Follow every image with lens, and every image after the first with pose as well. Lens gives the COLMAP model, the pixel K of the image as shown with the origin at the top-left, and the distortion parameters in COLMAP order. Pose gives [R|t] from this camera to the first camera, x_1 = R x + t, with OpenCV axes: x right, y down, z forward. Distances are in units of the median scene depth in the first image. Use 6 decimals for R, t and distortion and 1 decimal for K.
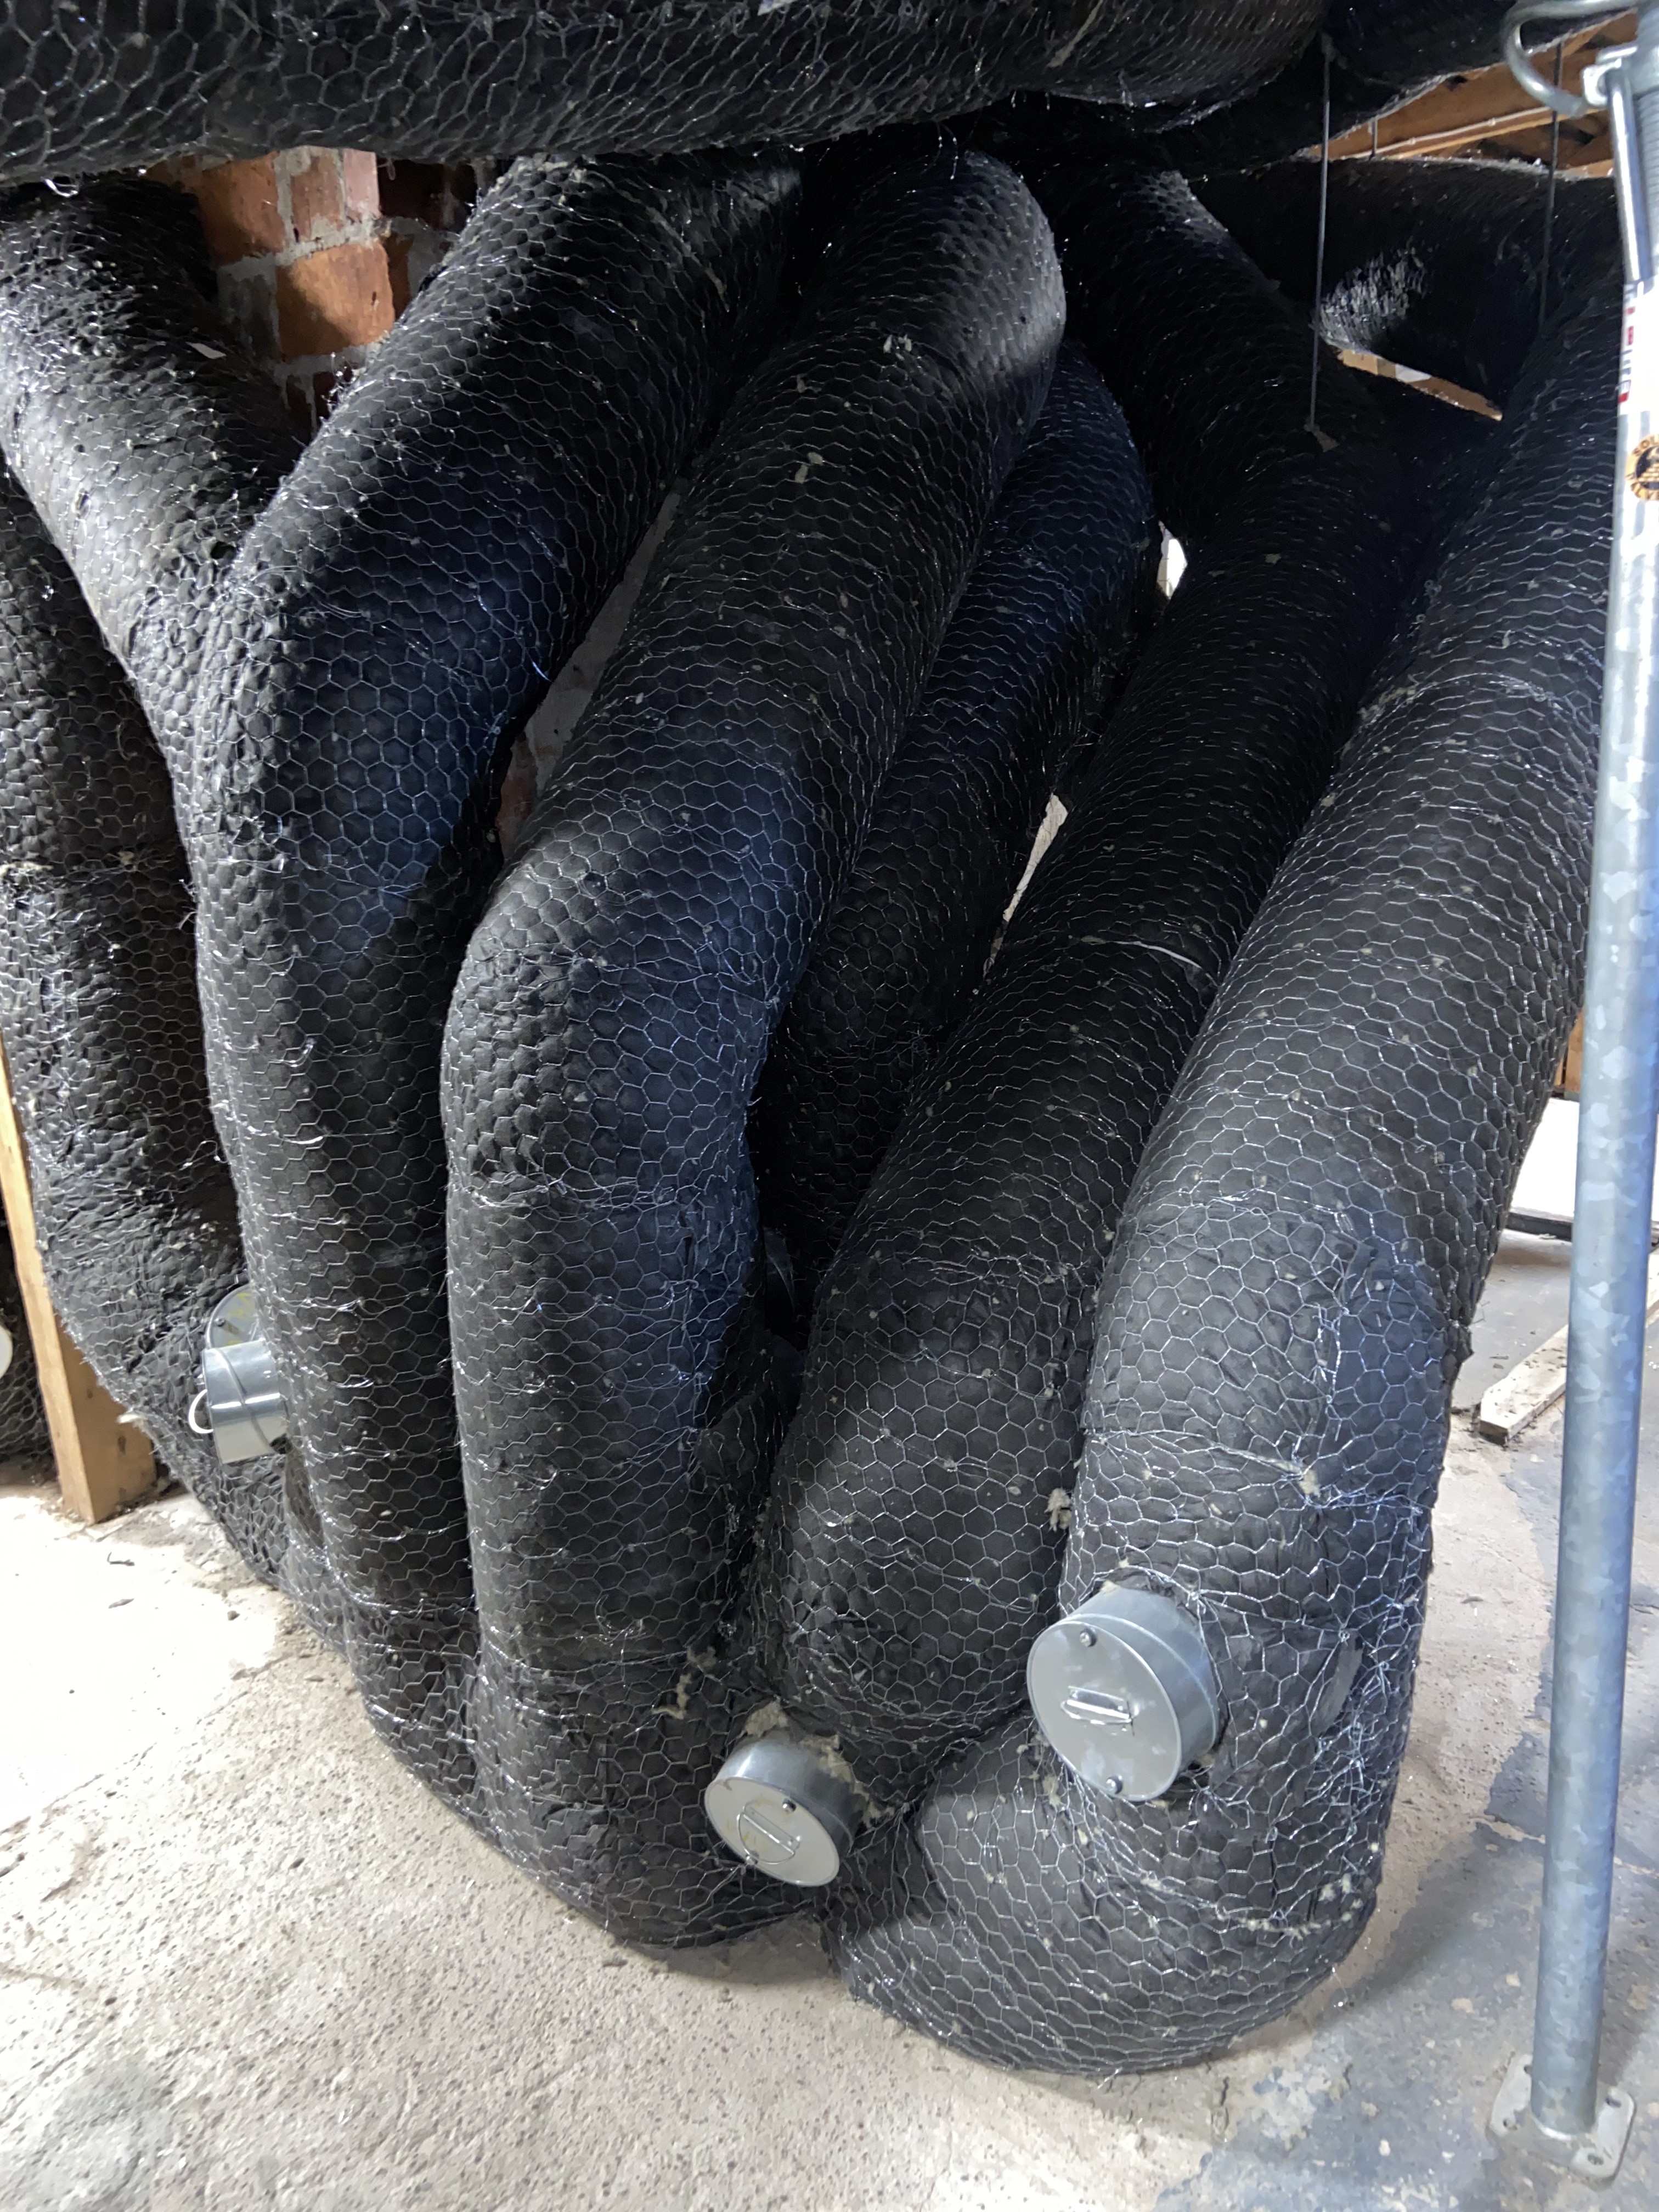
lens RADIAL K [[1628.2, 0, 876.3], [0, 1628.2, 1100.4], [0, 0, 1]] dist [0.133968, -0.167697]
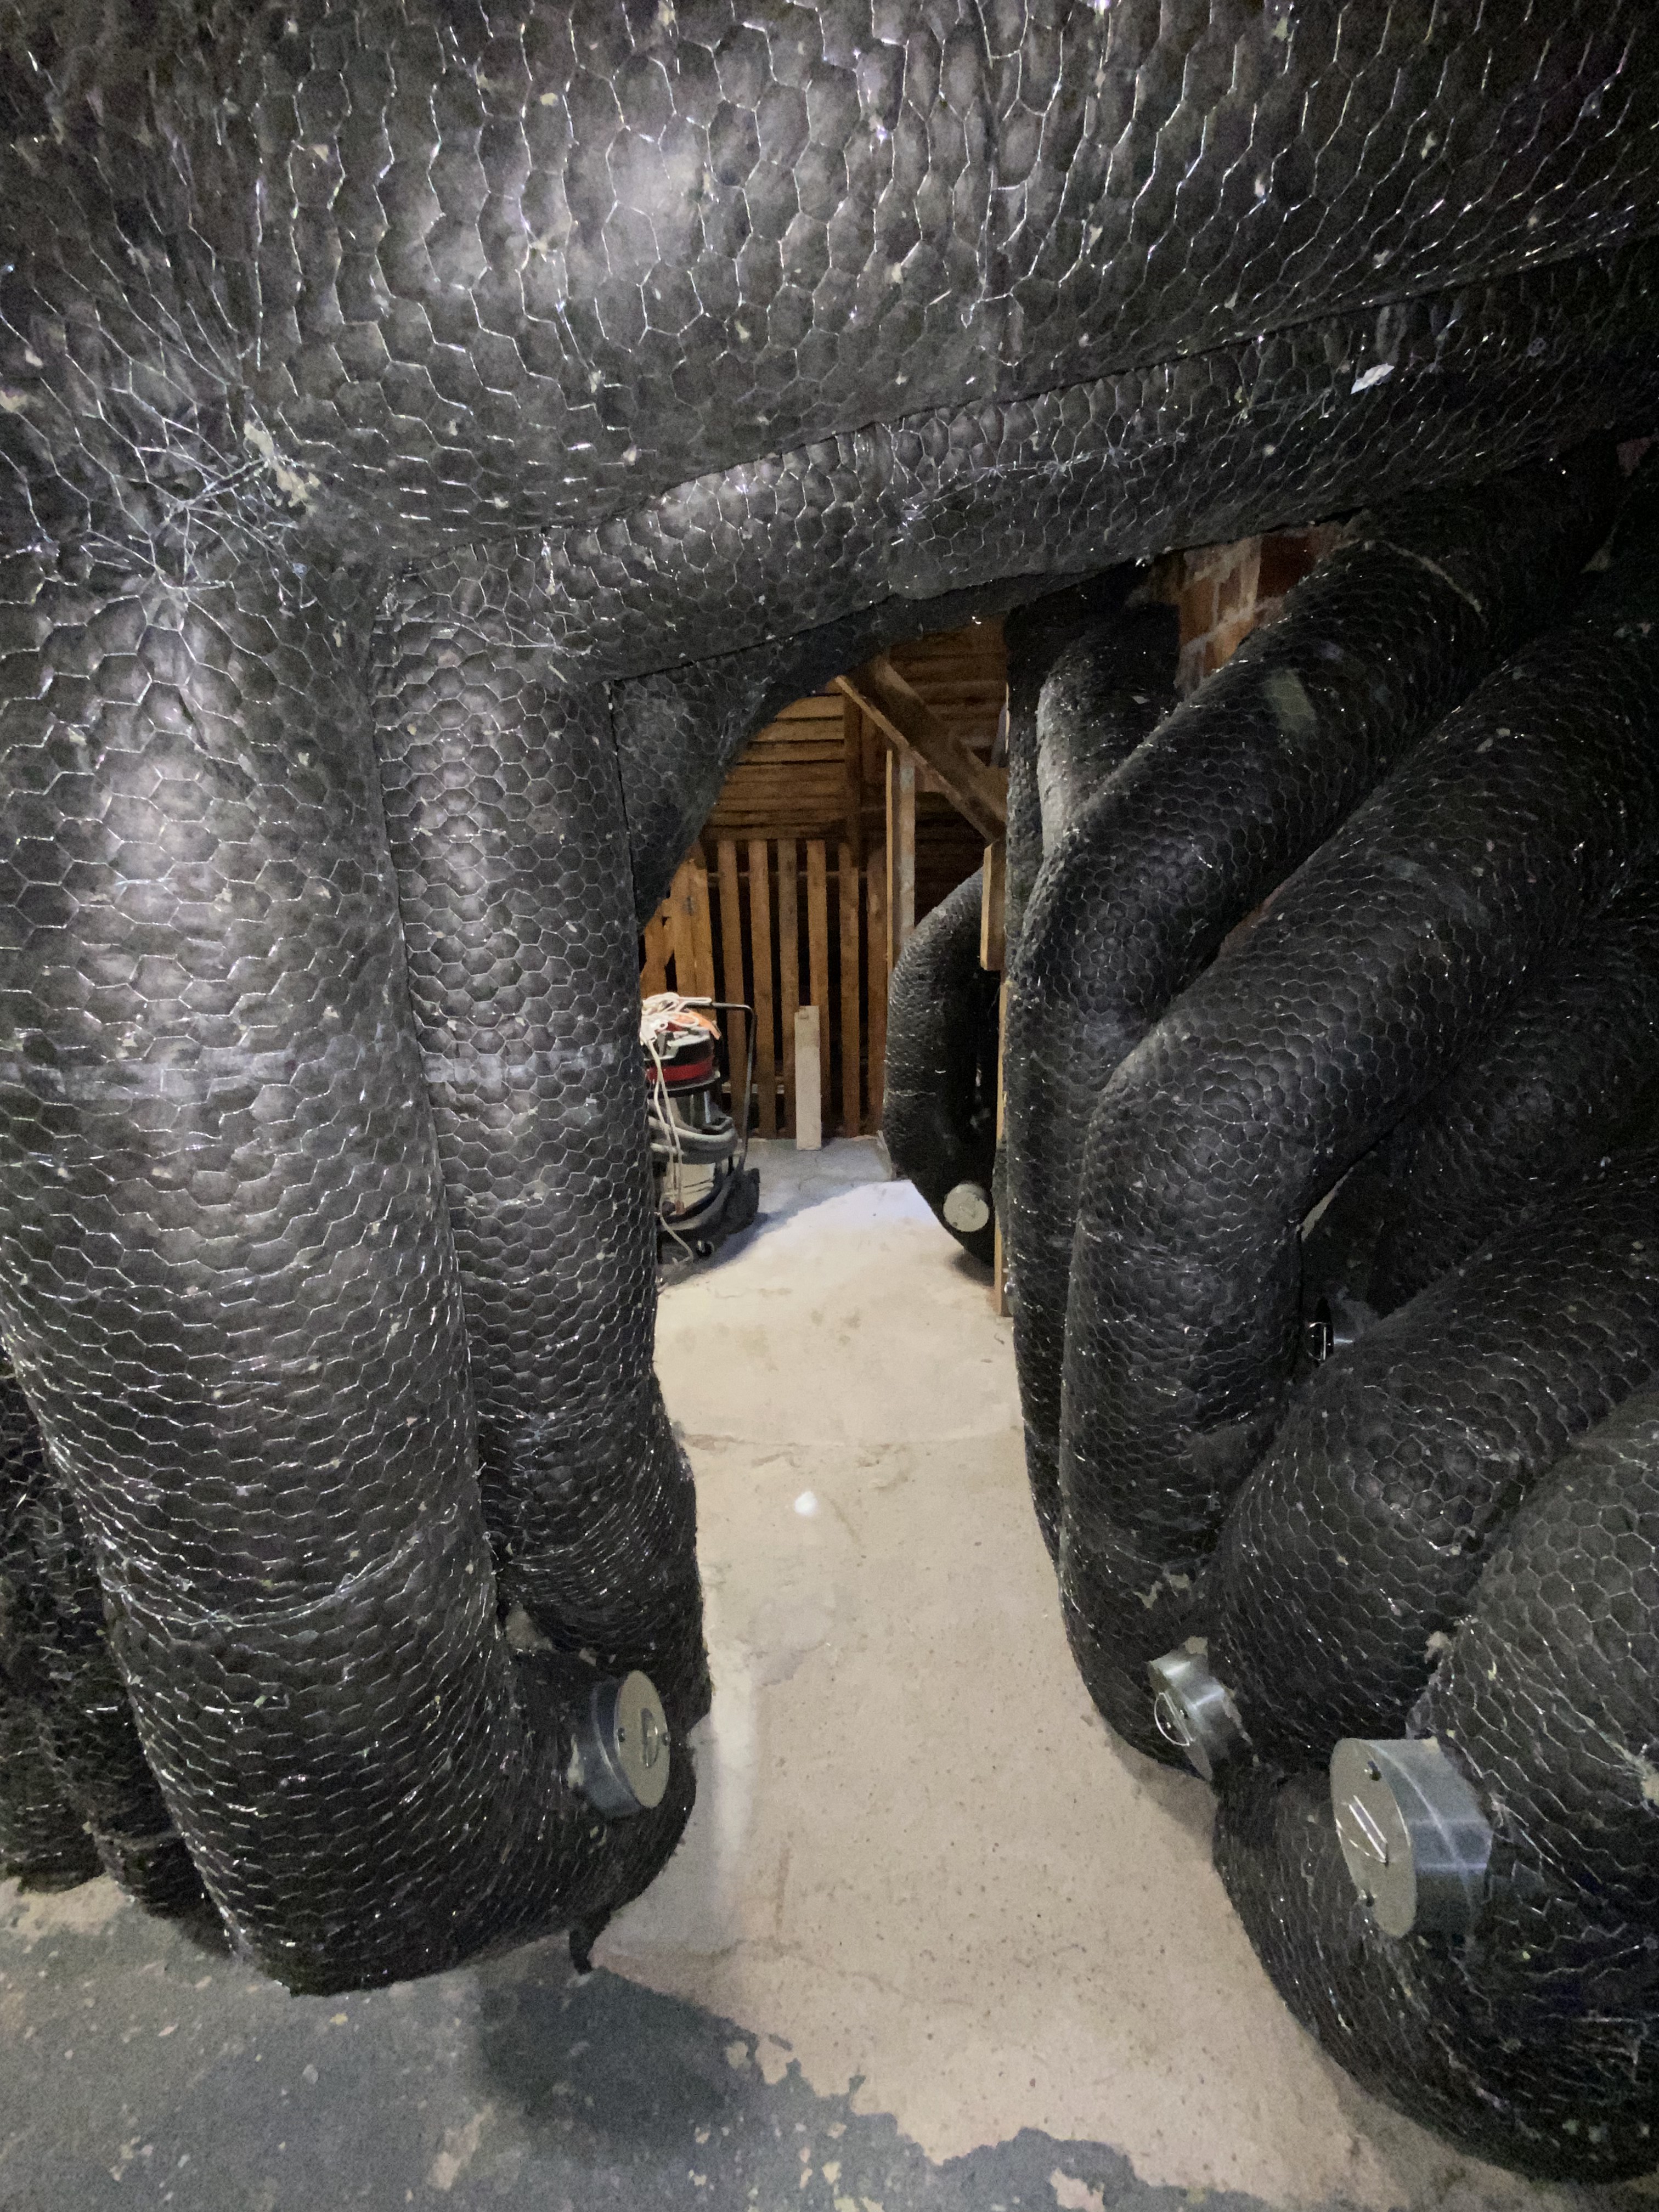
lens RADIAL K [[900.0, 0, 829.5], [0, 900.0, 1106.0], [0, 0, 1]] dist [0.001385, -0.012259]
pose [[0.650600, 0.215387, -0.728236, 0.197024], [-0.209134, 0.972673, 0.100845, -0.087404], [0.730056, 0.086690, 0.677866, 0.227099]]
